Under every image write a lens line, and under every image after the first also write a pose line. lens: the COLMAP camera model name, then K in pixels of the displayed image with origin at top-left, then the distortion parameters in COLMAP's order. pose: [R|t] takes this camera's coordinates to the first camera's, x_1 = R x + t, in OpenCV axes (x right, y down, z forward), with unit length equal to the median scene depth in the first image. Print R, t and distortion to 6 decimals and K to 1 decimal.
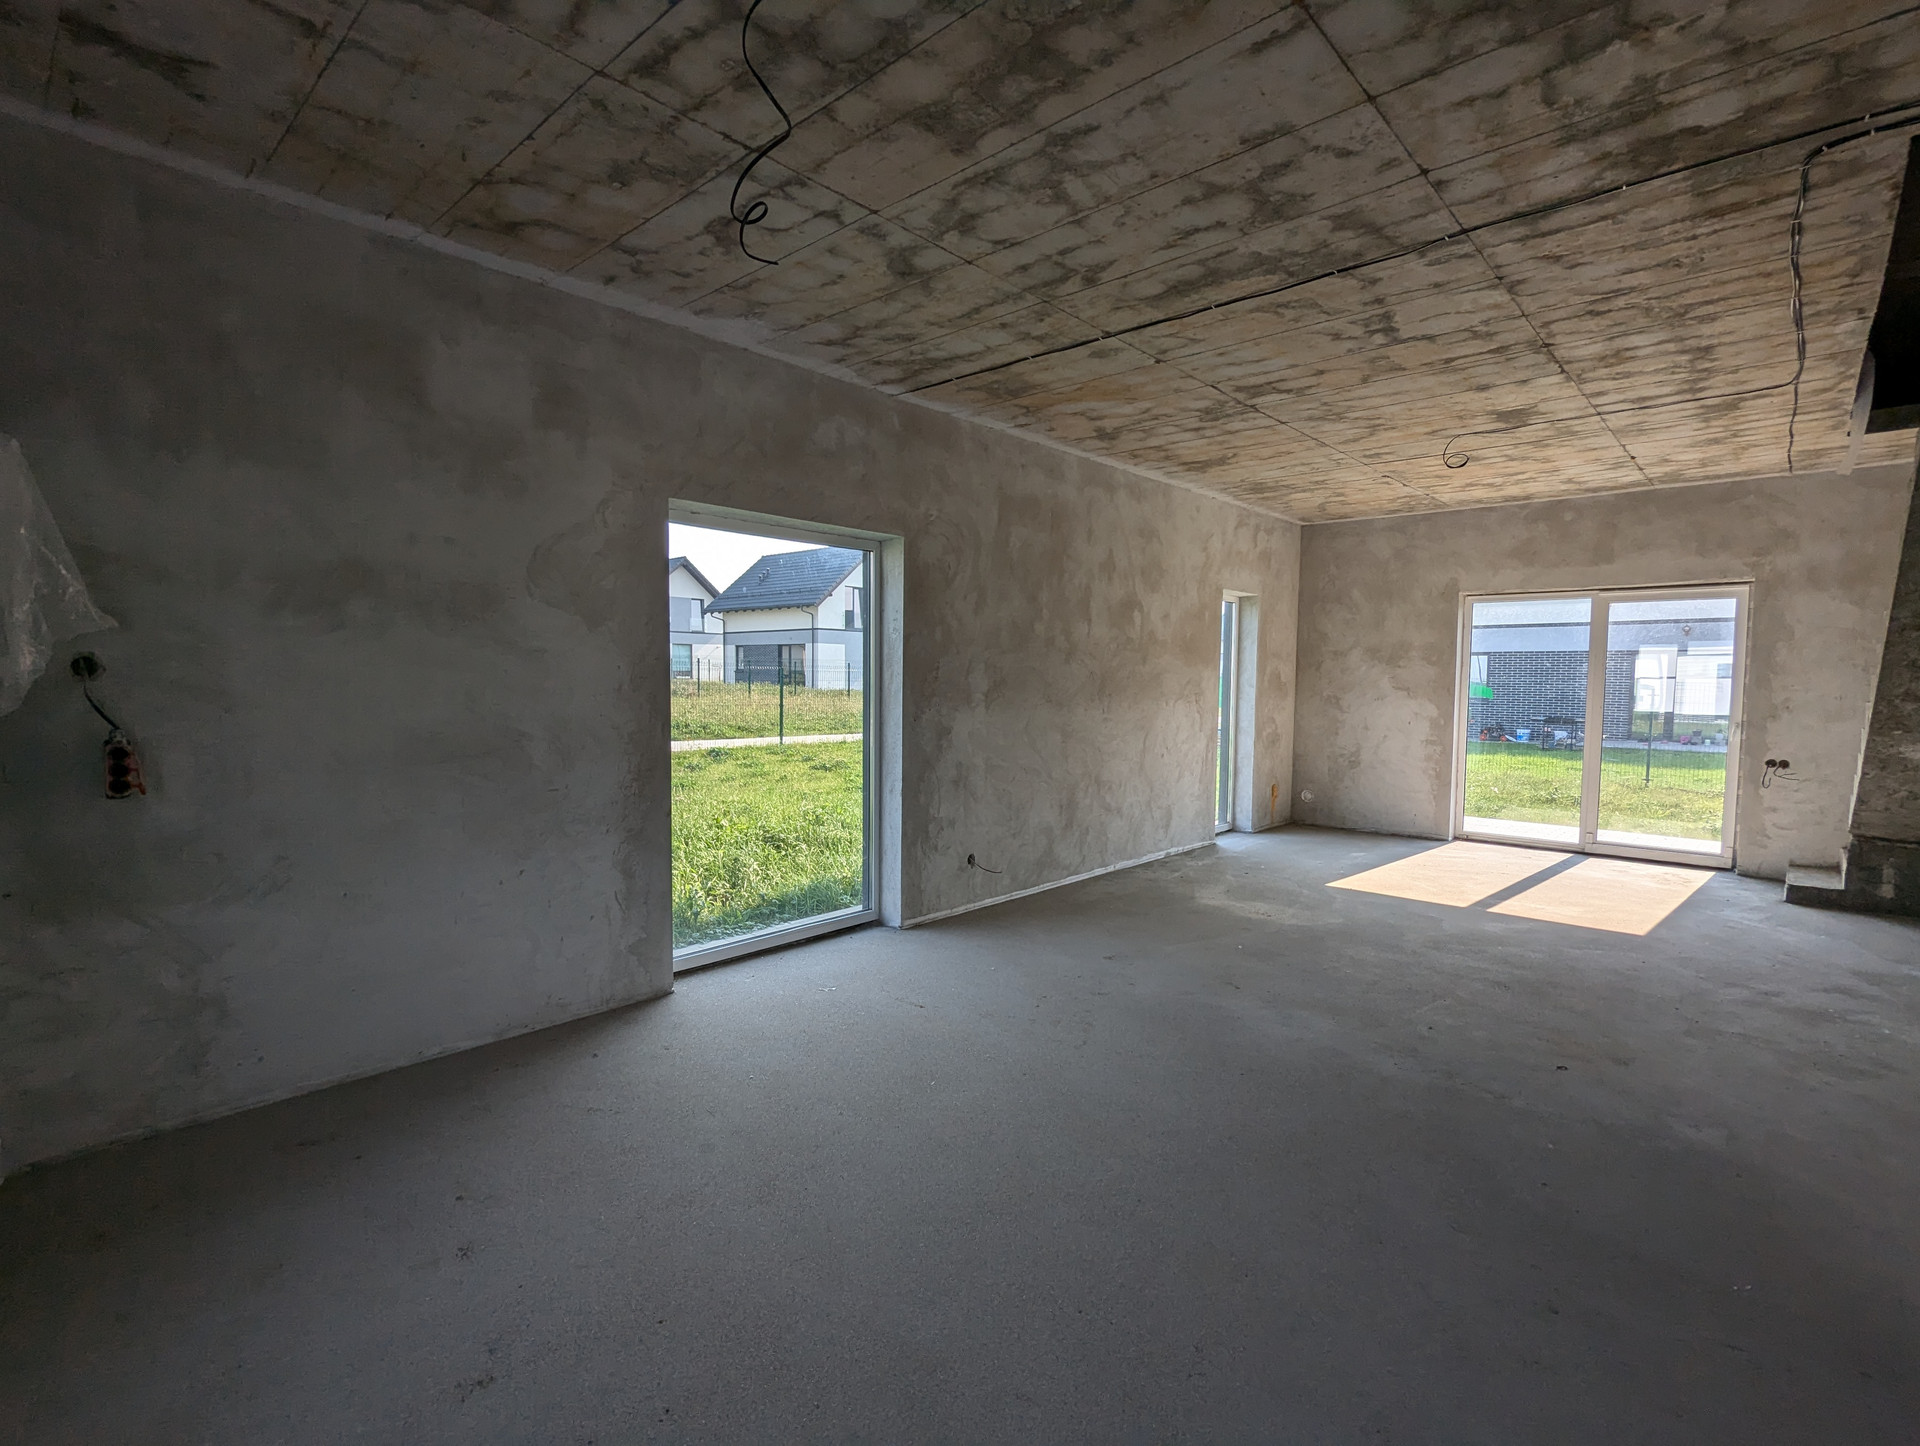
lens RADIAL K [[905.1, 0, 961.0], [0, 905.1, 732.4], [0, 0, 1]] dist [-0.000976, -0.001864]
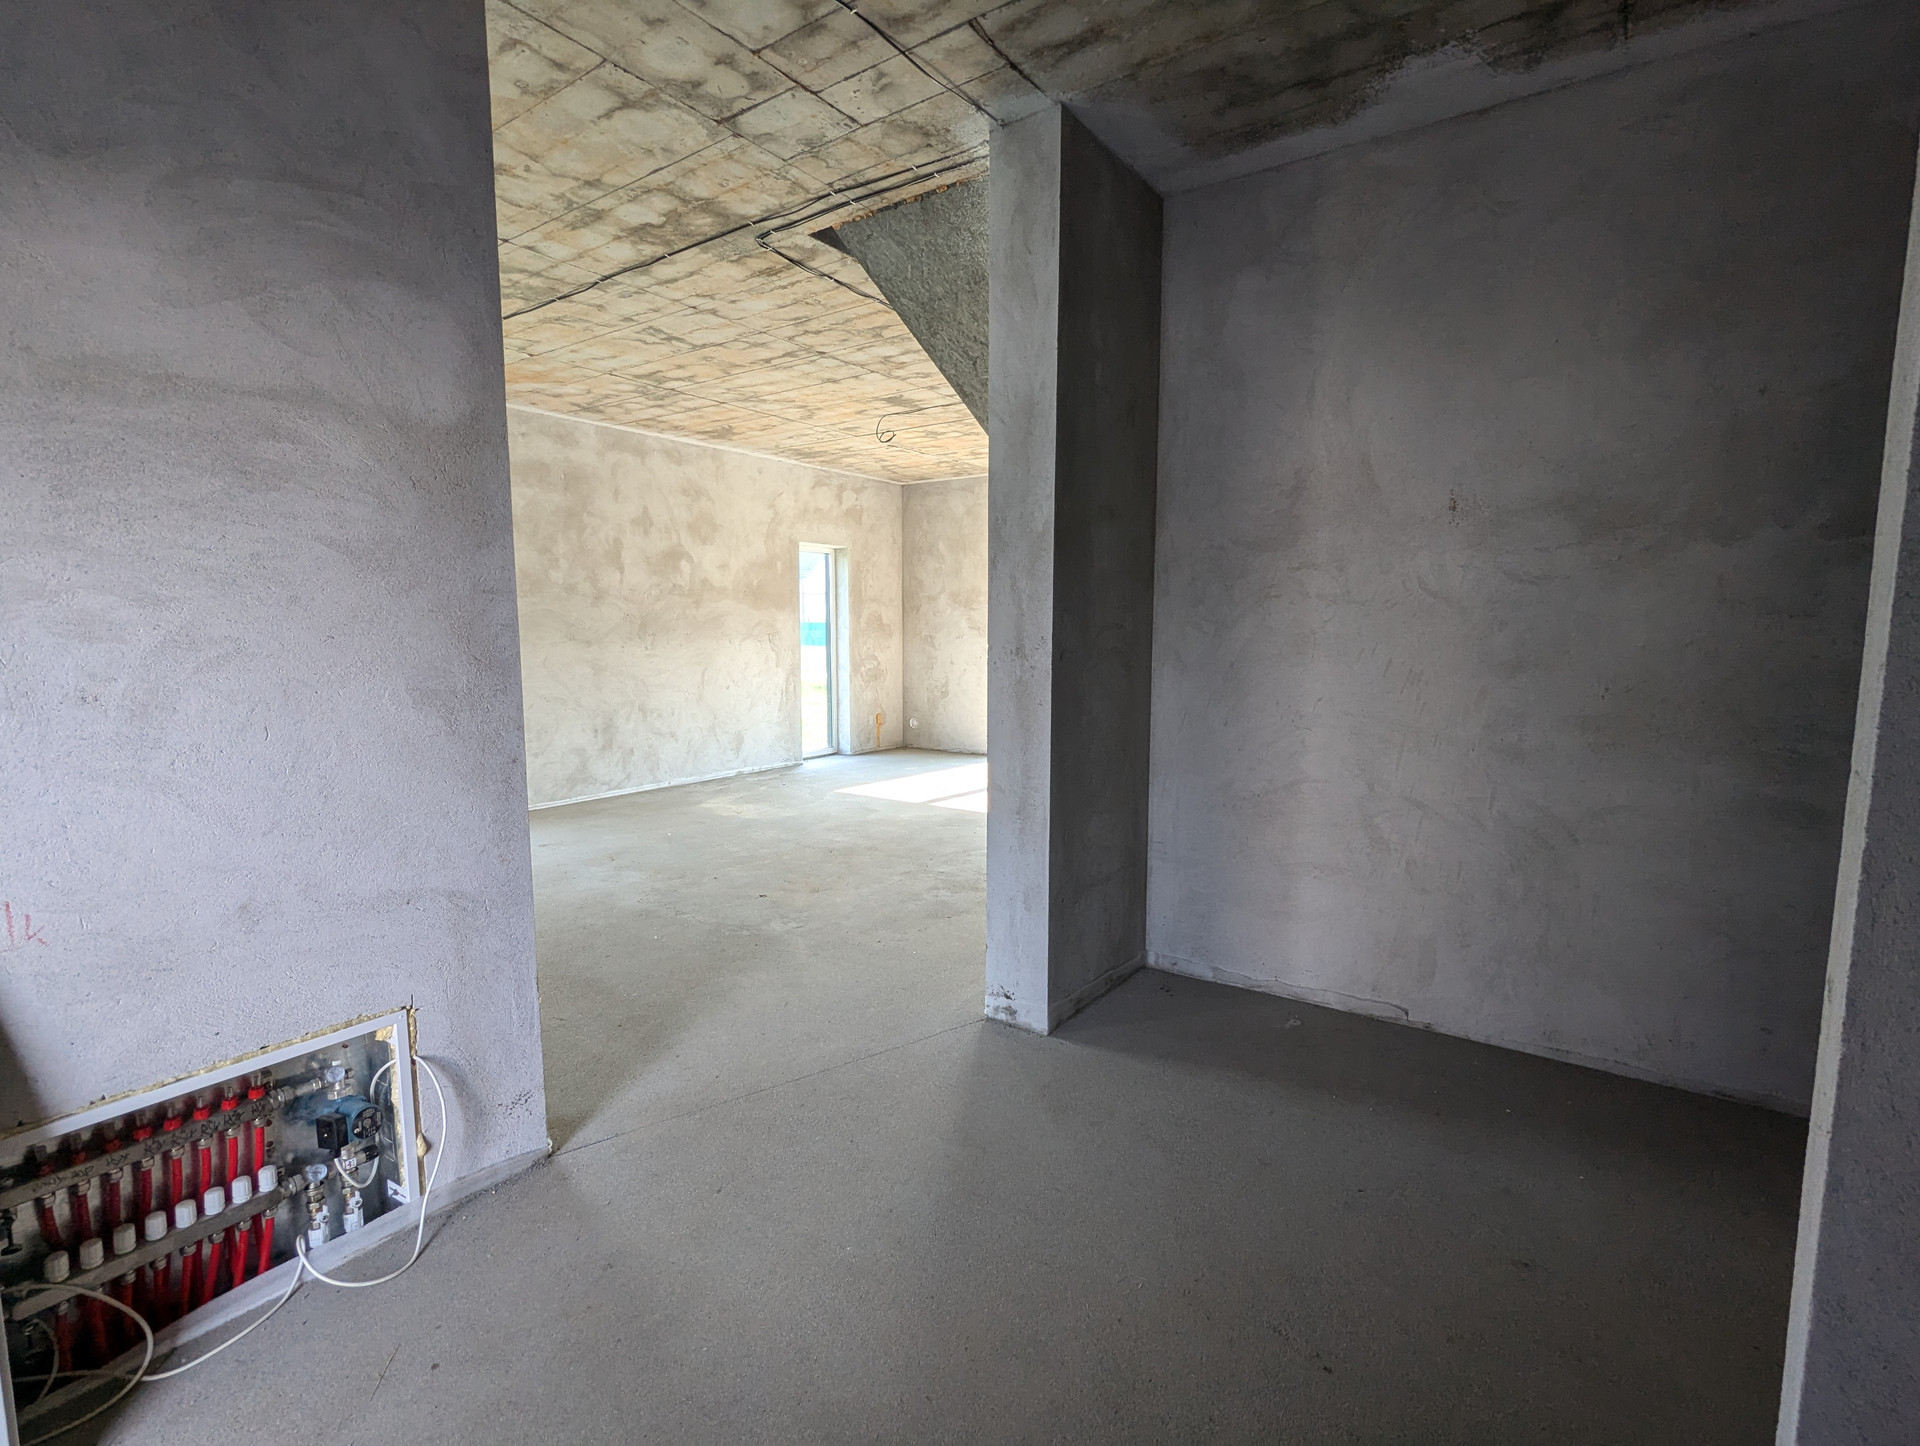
lens RADIAL K [[902.7, 0, 958.8], [0, 902.7, 733.8], [0, 0, 1]] dist [0.003448, -0.004424]
pose [[0.992176, -0.023535, 0.122610, 0.499145], [0.016587, 0.998214, 0.057384, 0.031314], [-0.123742, -0.054901, 0.990795, -0.242268]]
